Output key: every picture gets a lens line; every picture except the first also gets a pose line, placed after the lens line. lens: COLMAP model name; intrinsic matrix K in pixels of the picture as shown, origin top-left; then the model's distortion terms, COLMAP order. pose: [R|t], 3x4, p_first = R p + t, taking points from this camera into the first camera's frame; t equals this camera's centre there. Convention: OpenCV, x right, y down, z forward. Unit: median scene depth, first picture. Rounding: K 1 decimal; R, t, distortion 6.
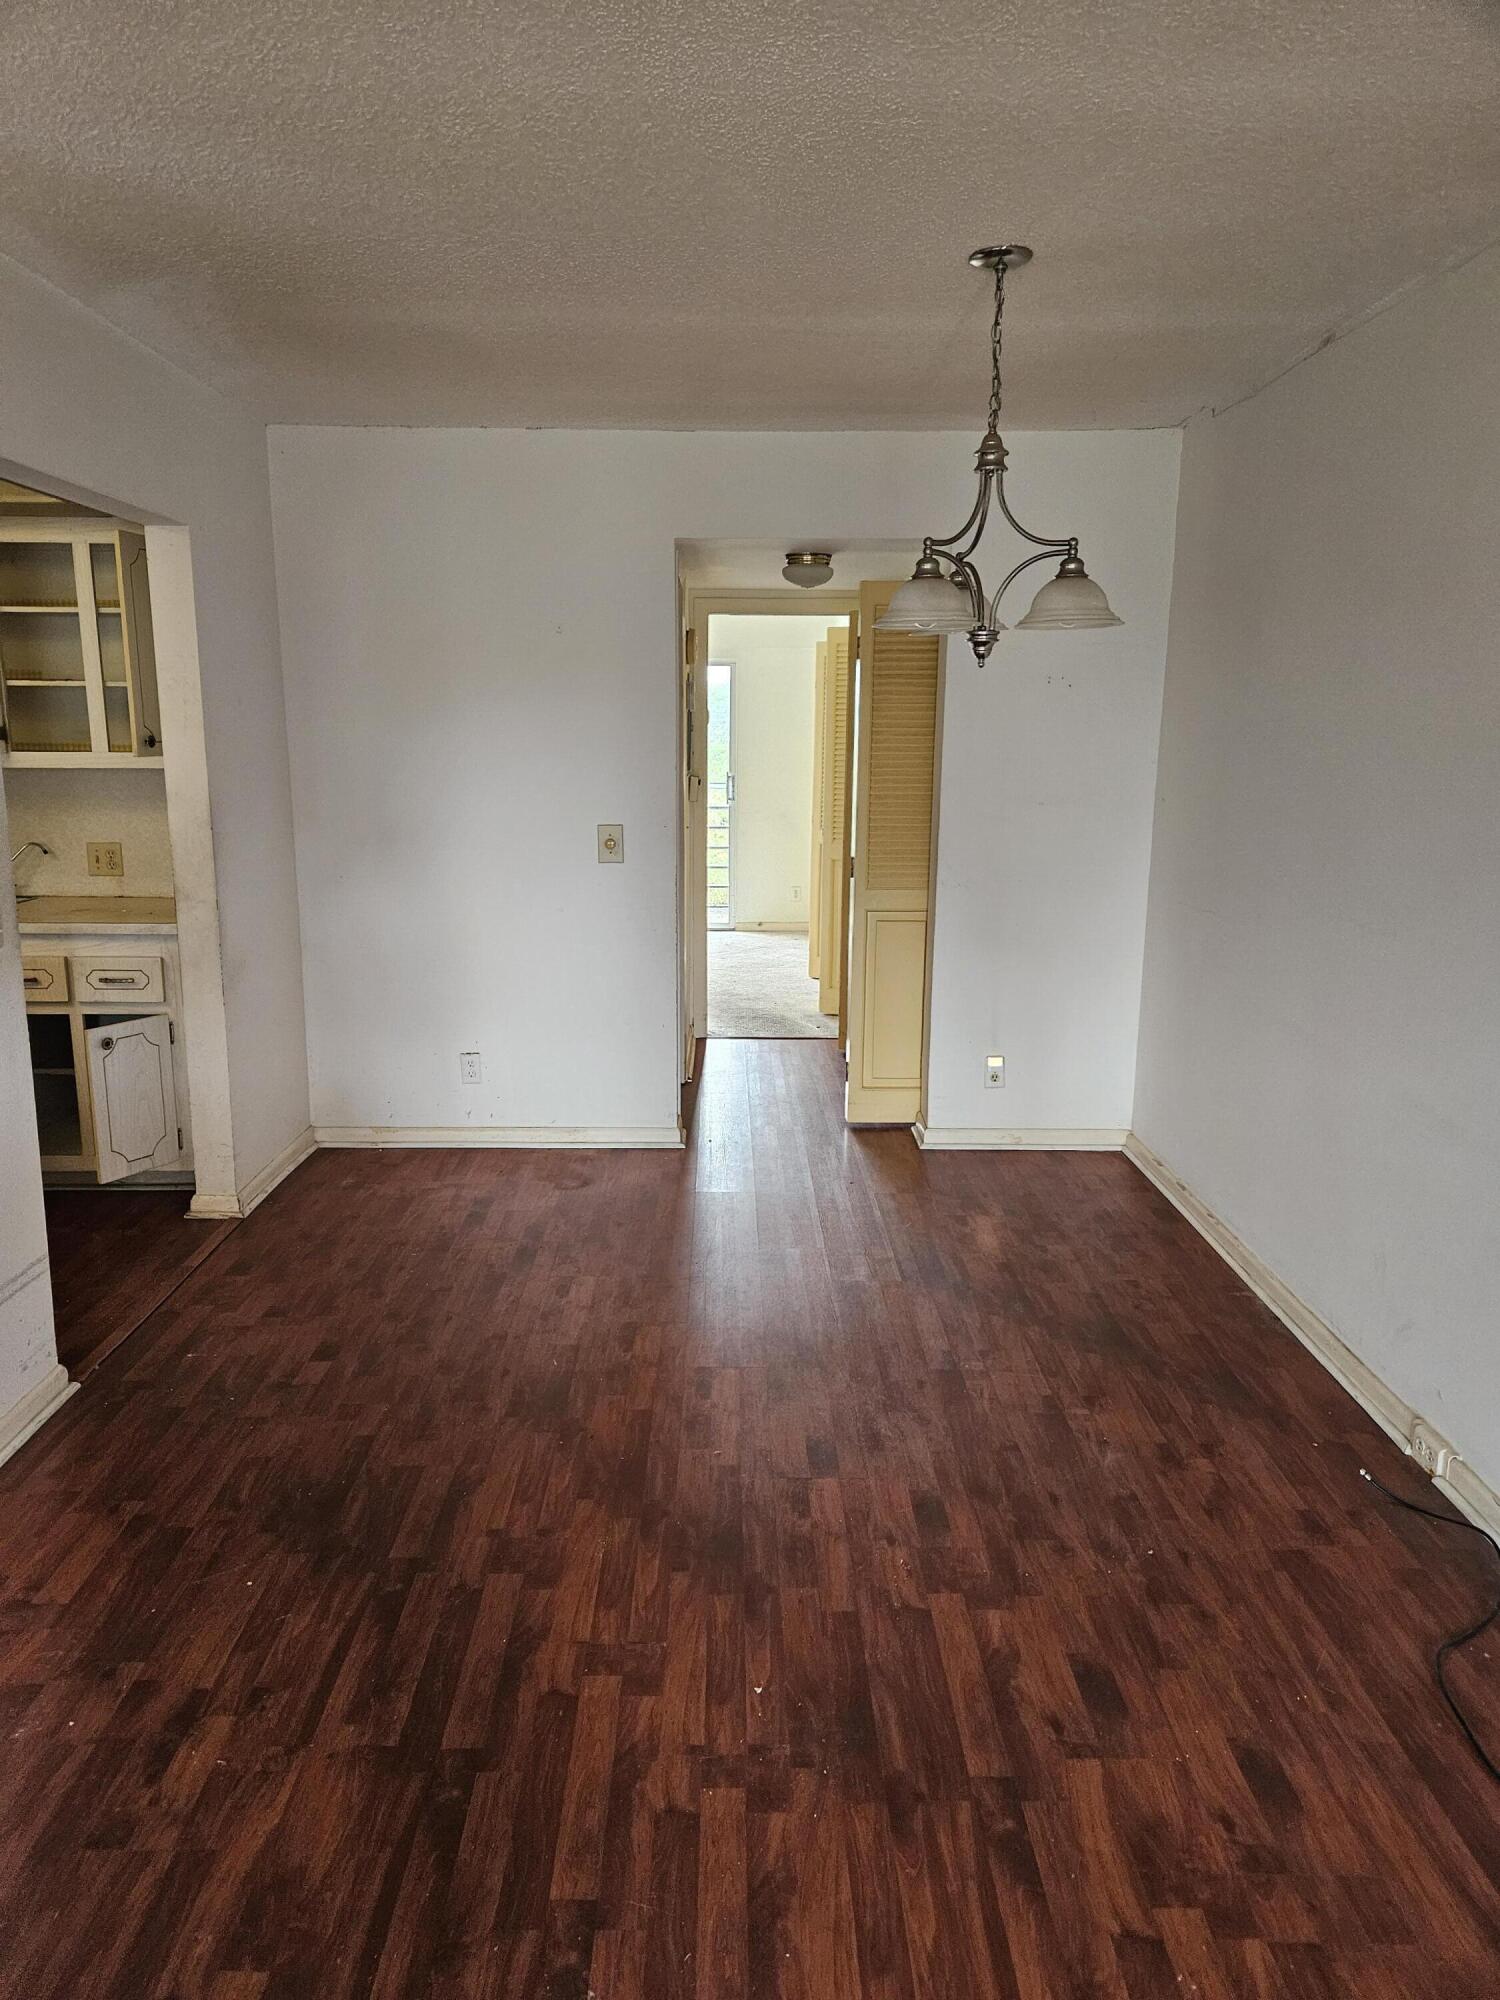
lens RADIAL K [[1313.1, 0, 739.2], [0, 1313.1, 1035.4], [0, 0, 1]] dist [0.035769, -0.000311]
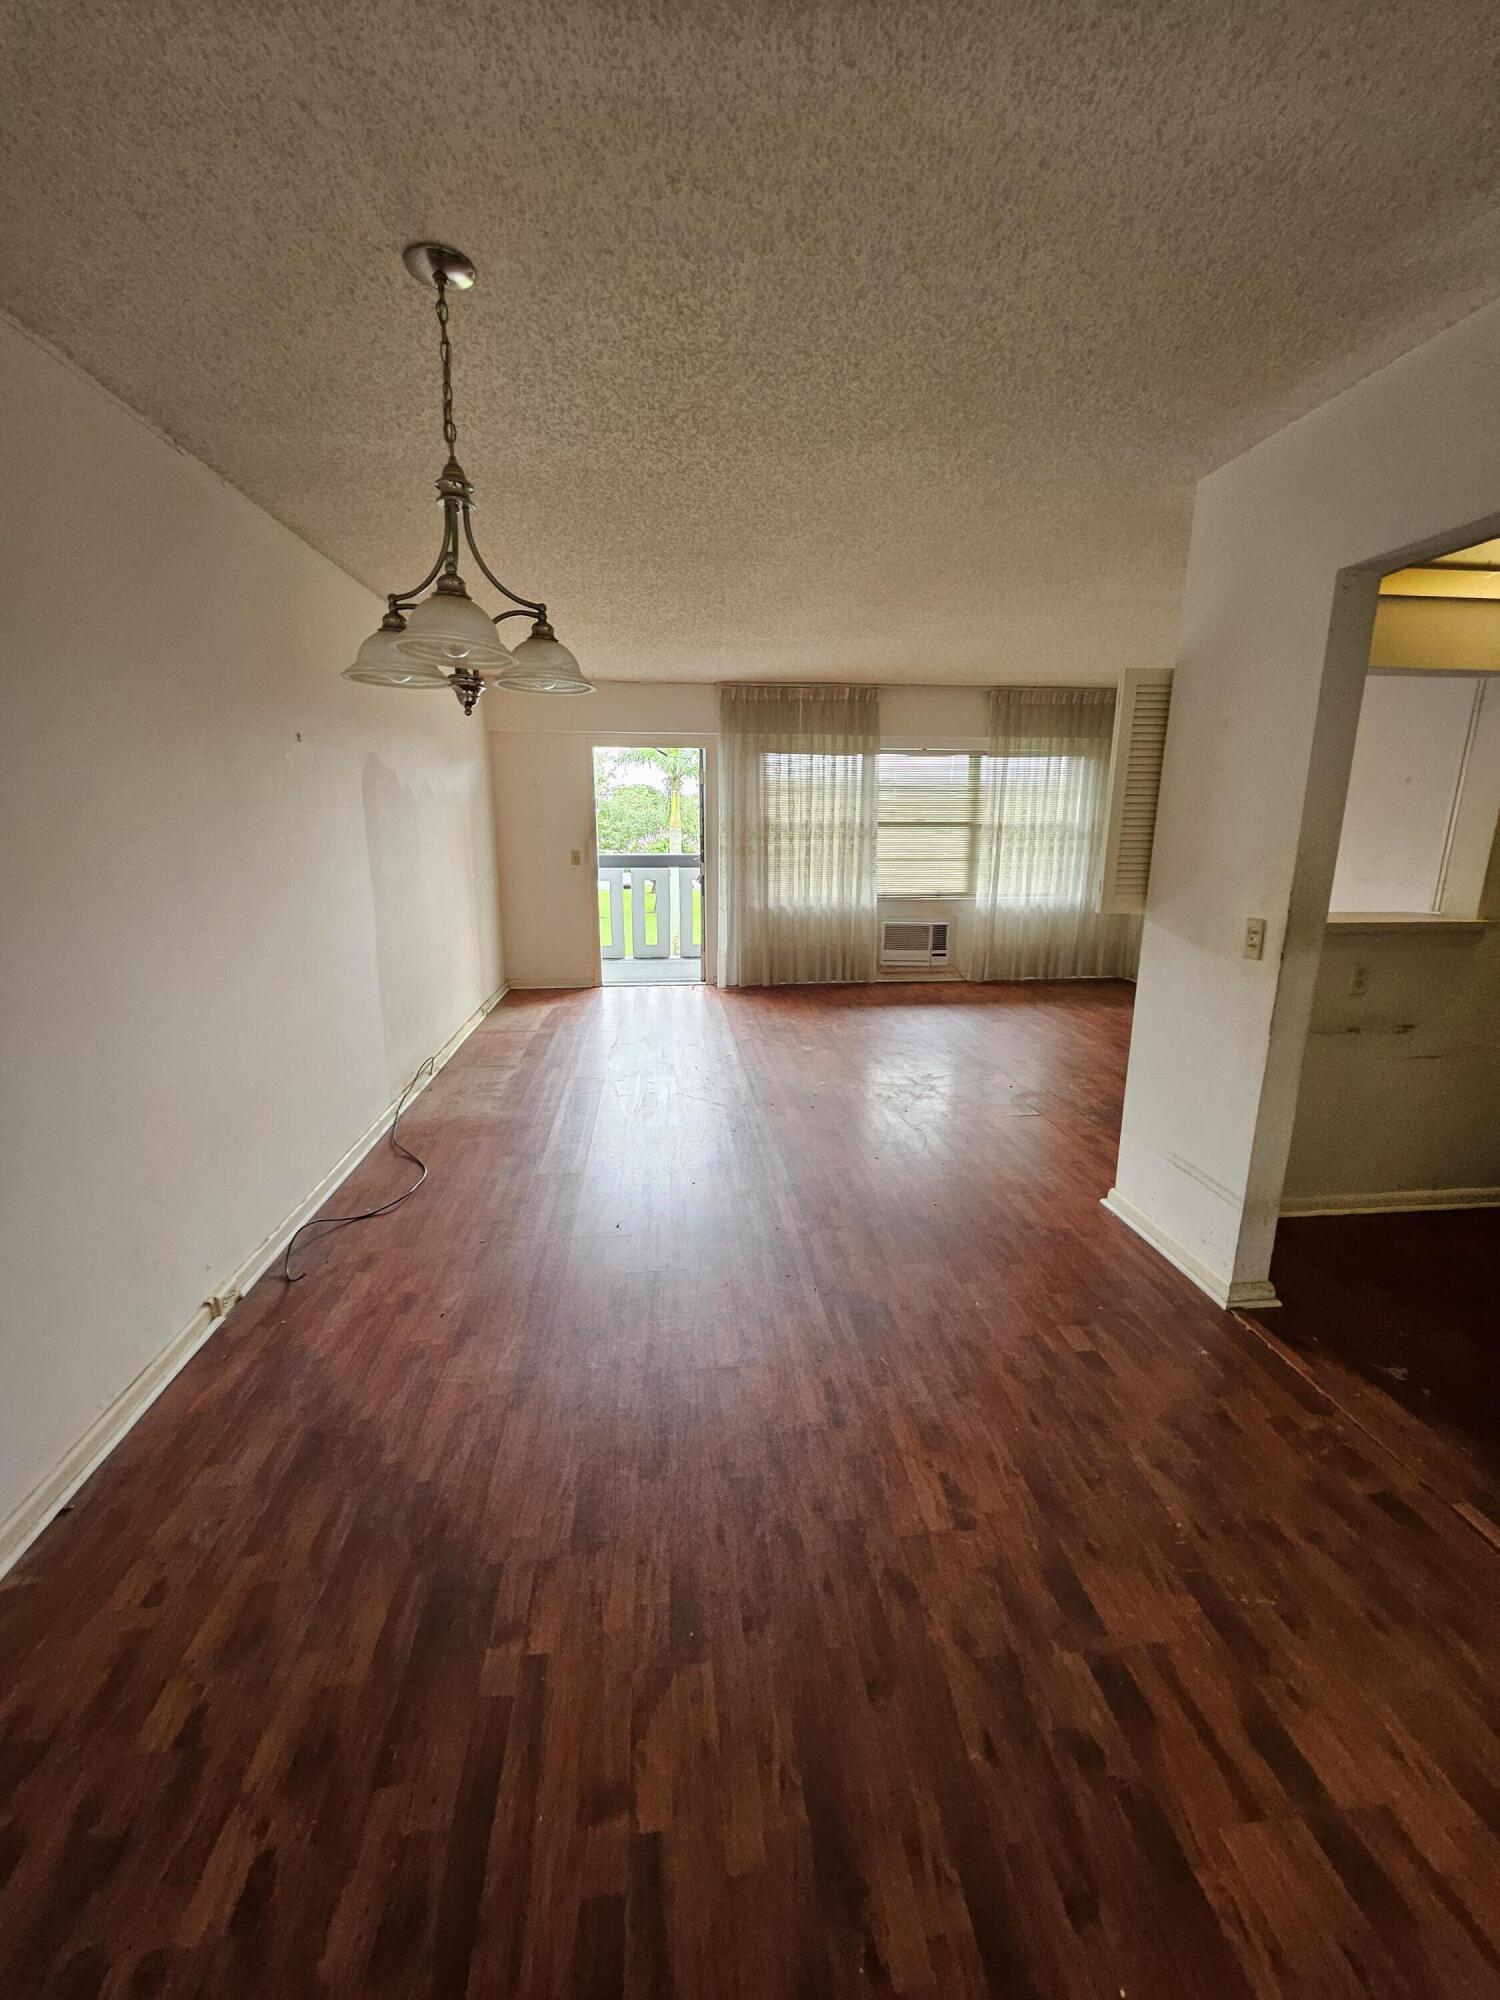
lens RADIAL K [[809.6, 0, 750.0], [0, 809.6, 1000.0], [0, 0, 1]] dist [-0.000287, -0.000015]
pose [[-0.994642, 0.010140, -0.102880, 0.039157], [-0.036526, 0.896523, 0.441489, -0.308186], [0.096711, 0.442881, -0.891349, 1.388314]]
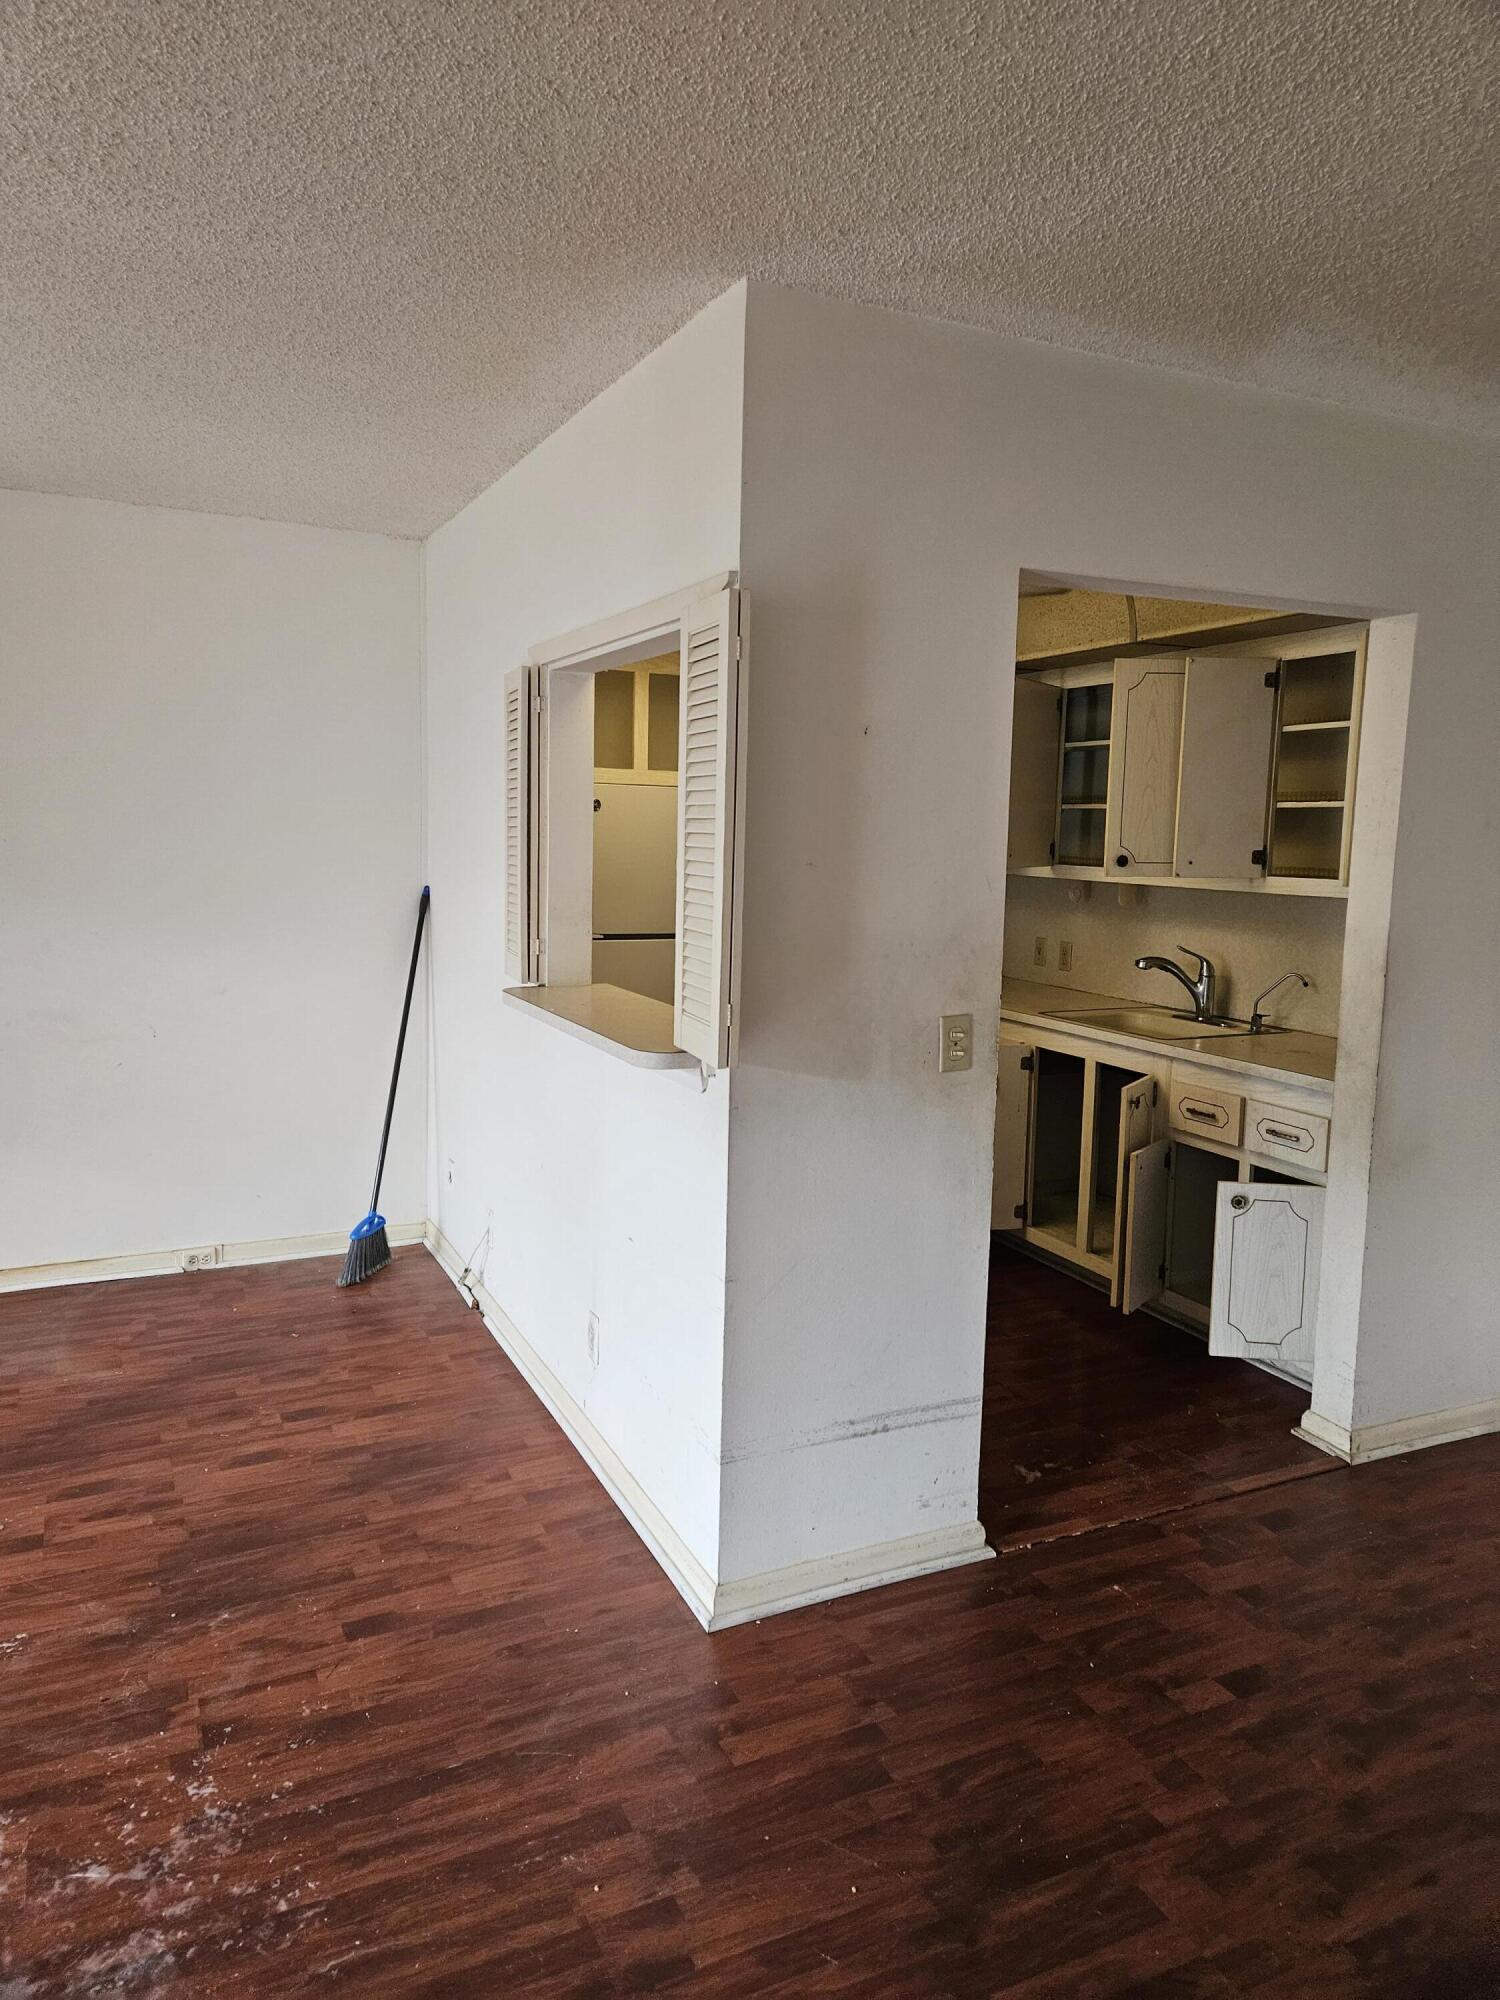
lens RADIAL K [[1333.3, 0, 750.0], [0, 1333.3, 1000.0], [0, 0, 1]] dist [0.094749, -0.073522]
pose [[0.428516, 0.125004, -0.894845, 0.197643], [-0.229658, 0.972926, 0.025934, -0.084247], [0.873860, 0.194395, 0.445622, 0.330687]]
